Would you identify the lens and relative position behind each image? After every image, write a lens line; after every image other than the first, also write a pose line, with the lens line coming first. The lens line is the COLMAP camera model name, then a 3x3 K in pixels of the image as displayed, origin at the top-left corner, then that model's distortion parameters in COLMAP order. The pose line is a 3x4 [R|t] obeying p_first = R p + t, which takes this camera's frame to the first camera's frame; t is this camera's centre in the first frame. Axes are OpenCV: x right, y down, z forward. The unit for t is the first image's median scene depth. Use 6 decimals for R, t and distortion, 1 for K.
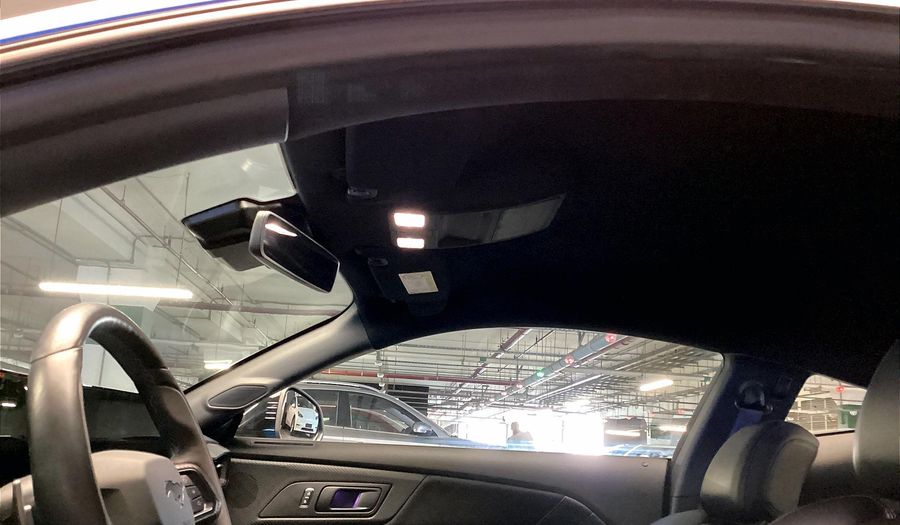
lens RADIAL K [[803.8, 0, 450.0], [0, 803.8, 262.5], [0, 0, 1]] dist [0.052551, -0.006880]
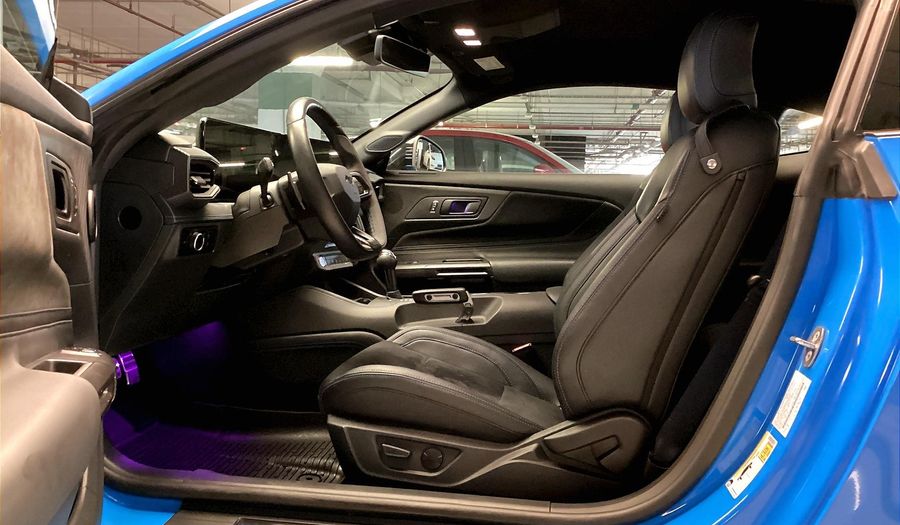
lens RADIAL K [[803.8, 0, 450.0], [0, 803.8, 262.5], [0, 0, 1]] dist [0.052551, -0.006880]
pose [[0.979519, -0.011656, -0.201016, 0.148693], [0.071498, 0.953400, 0.293114, -0.053311], [0.188232, -0.301483, 0.934707, -0.432189]]
